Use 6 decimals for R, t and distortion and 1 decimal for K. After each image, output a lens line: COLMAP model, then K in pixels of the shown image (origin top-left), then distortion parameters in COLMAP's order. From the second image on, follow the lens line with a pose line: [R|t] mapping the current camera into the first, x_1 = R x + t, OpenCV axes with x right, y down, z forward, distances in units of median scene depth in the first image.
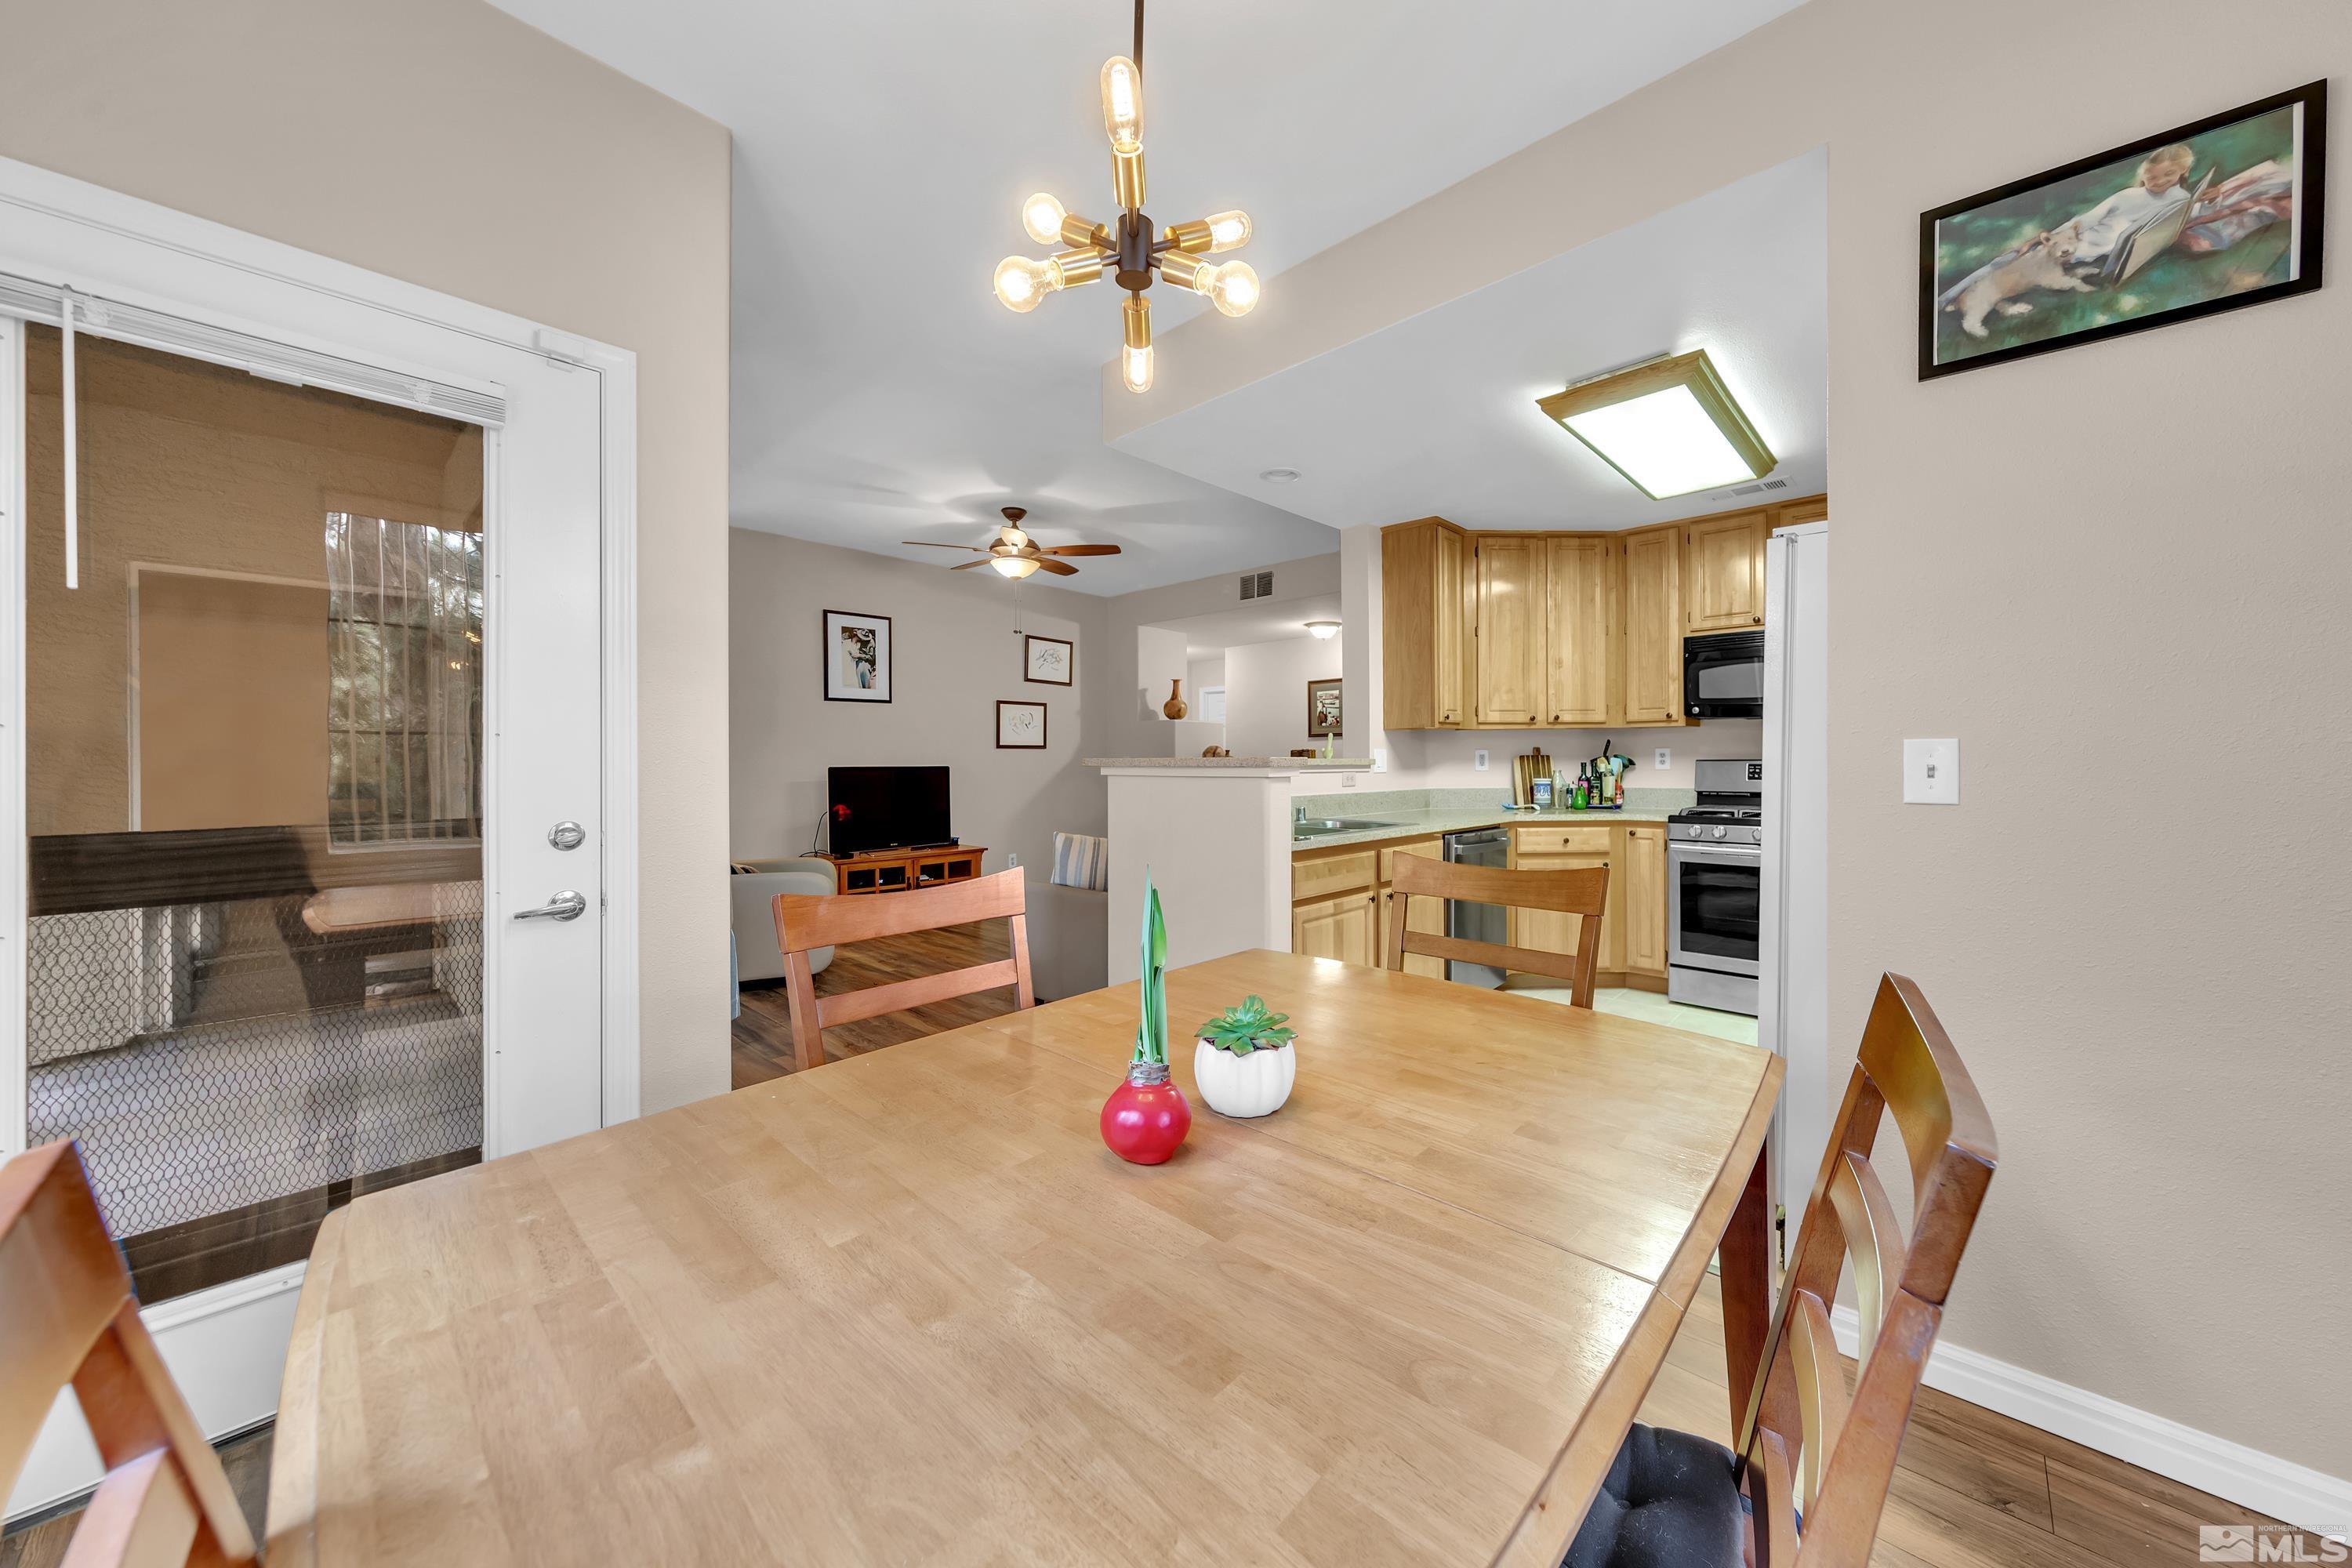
lens RADIAL K [[815.8, 0, 1219.2], [0, 815.8, 763.8], [0, 0, 1]] dist [0.004080, -0.000651]
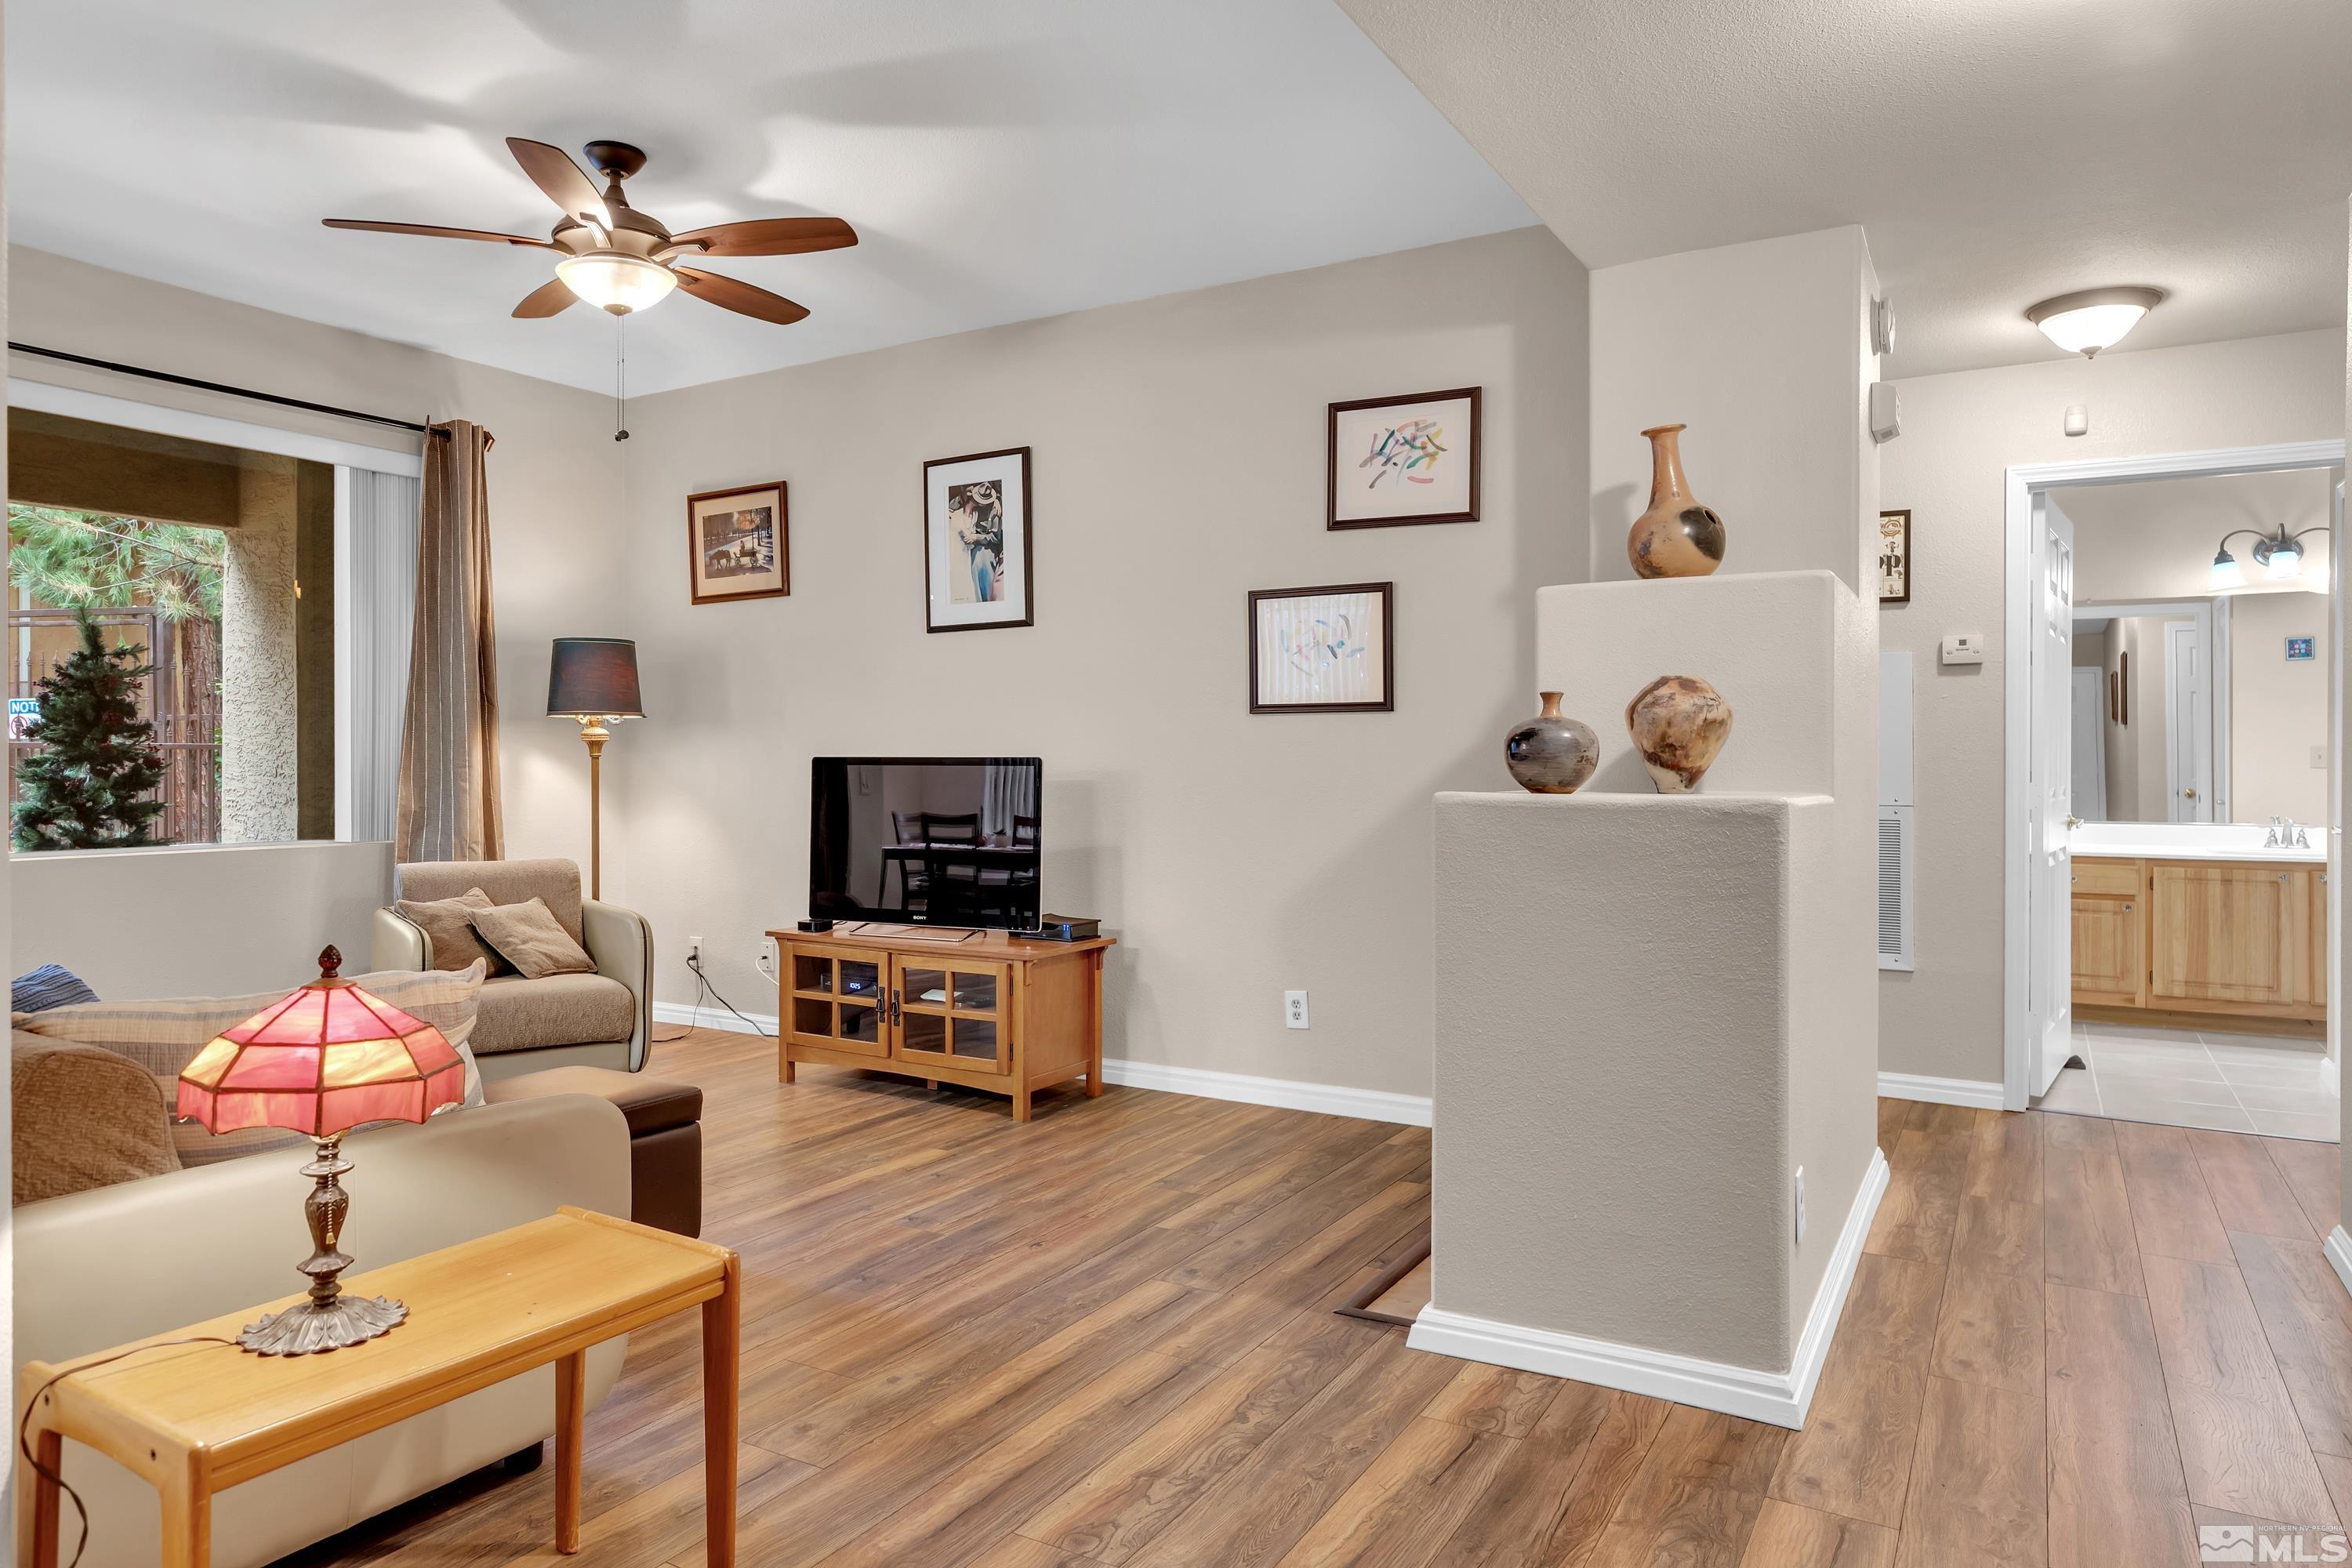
lens RADIAL K [[1437.5, 0, 1212.6], [0, 1437.5, 766.2], [0, 0, 1]] dist [0.001548, 0.001711]
pose [[0.213367, 0.006535, -0.976950, 0.596804], [-0.005971, 0.999968, 0.005385, 0.003960], [0.976954, 0.004684, 0.213399, 1.242812]]
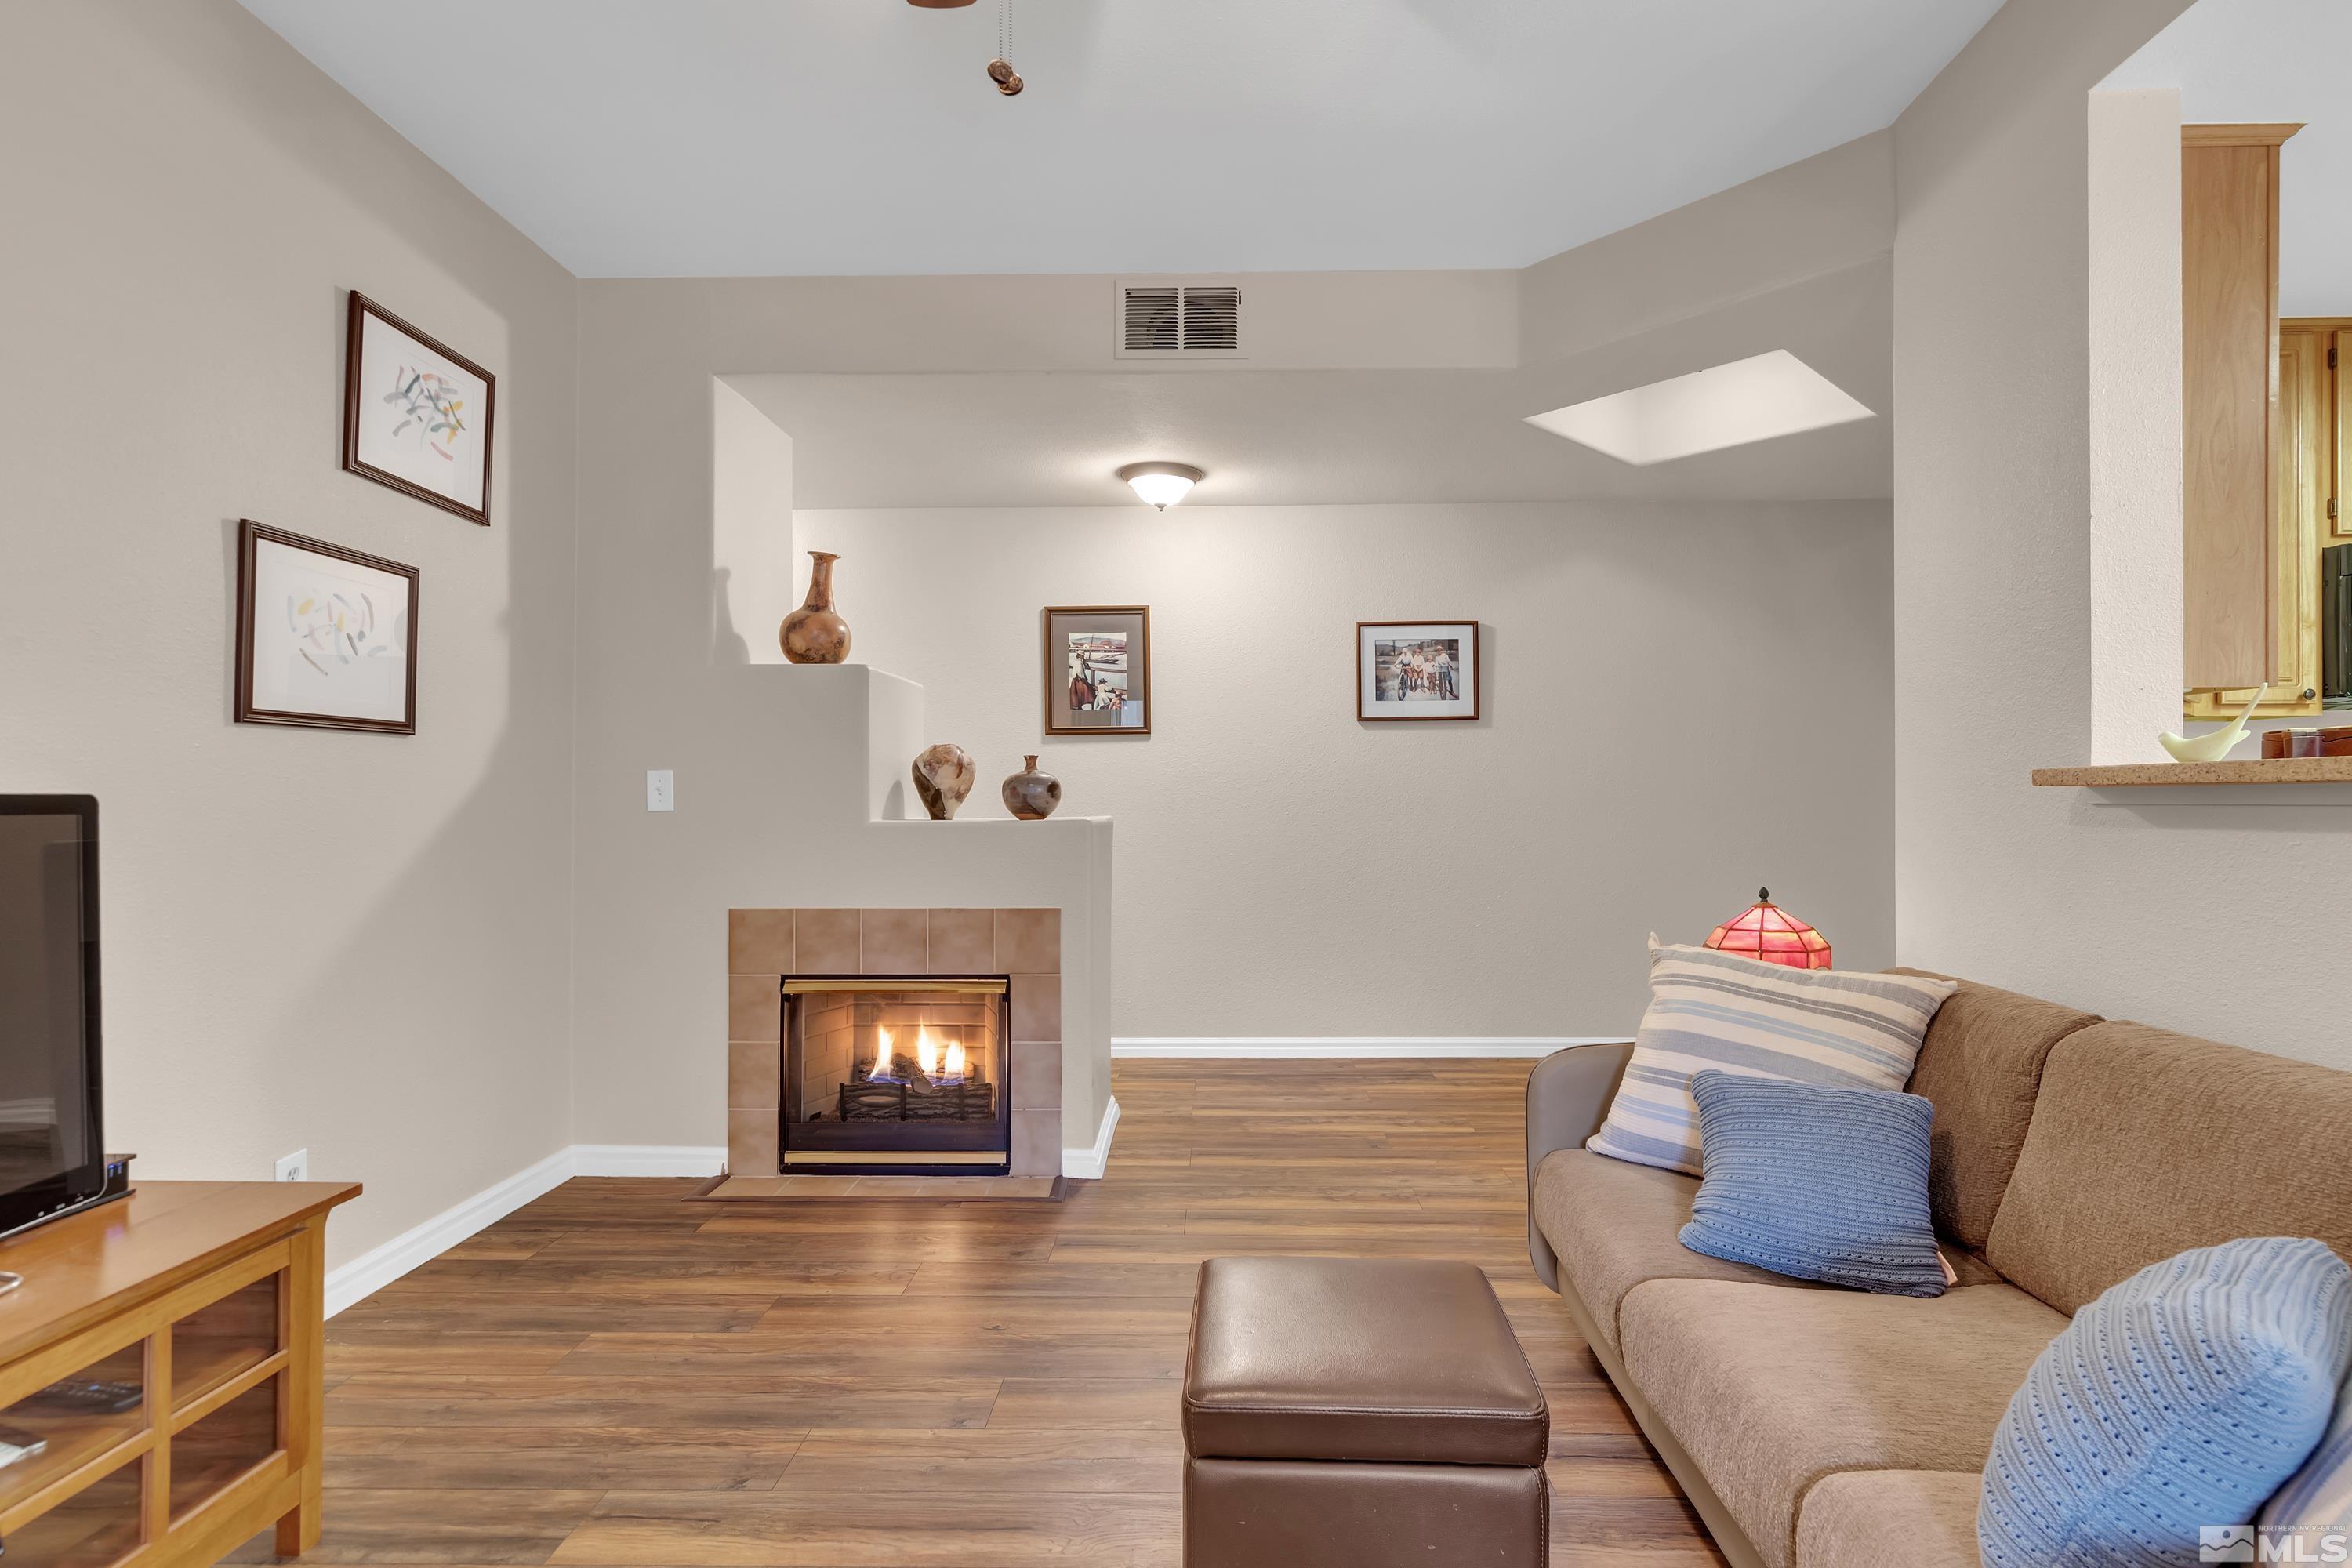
lens RADIAL K [[1169.9, 0, 1204.9], [0, 1169.9, 785.8], [0, 0, 1]] dist [0.007068, -0.000507]
pose [[0.753694, 0.008171, 0.657175, -0.424337], [0.001805, 0.999893, -0.014503, 0.007231], [-0.657224, 0.012117, 0.753598, 0.833790]]
